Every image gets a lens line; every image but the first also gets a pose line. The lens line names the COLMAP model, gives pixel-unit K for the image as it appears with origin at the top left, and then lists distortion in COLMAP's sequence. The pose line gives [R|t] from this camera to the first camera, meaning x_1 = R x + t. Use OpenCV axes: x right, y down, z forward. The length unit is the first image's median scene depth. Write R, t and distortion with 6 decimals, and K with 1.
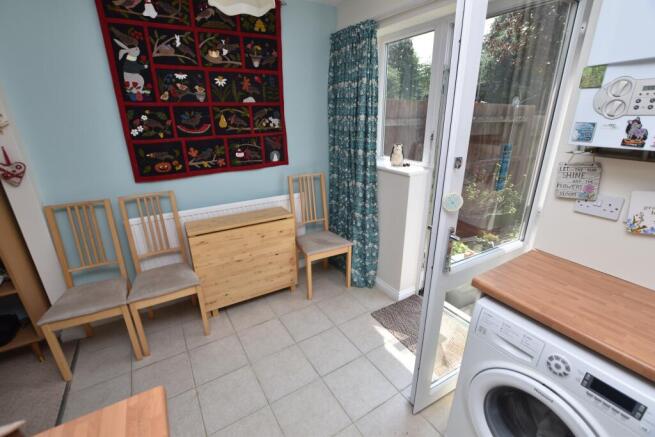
lens RADIAL K [[288.1, 0, 323.2], [0, 288.1, 221.2], [0, 0, 1]] dist [-0.027931, 0.004111]
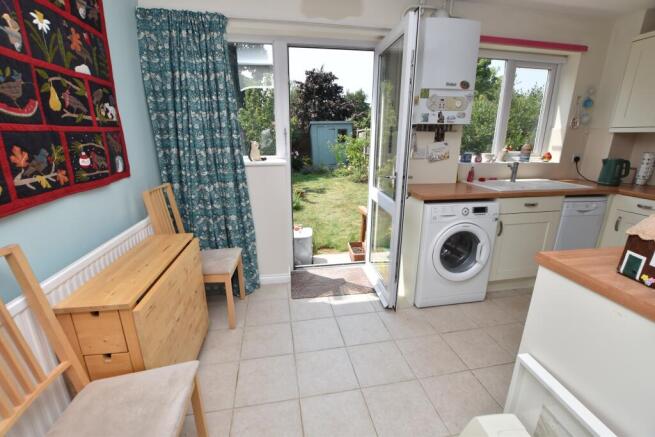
lens RADIAL K [[288.1, 0, 330.2], [0, 288.1, 220.3], [0, 0, 1]] dist [-0.027931, 0.004111]
pose [[0.356578, -0.251303, 0.899833, -0.687662], [0.325070, 0.936336, 0.132682, -0.042489], [-0.875889, 0.245197, 0.415568, 0.392380]]
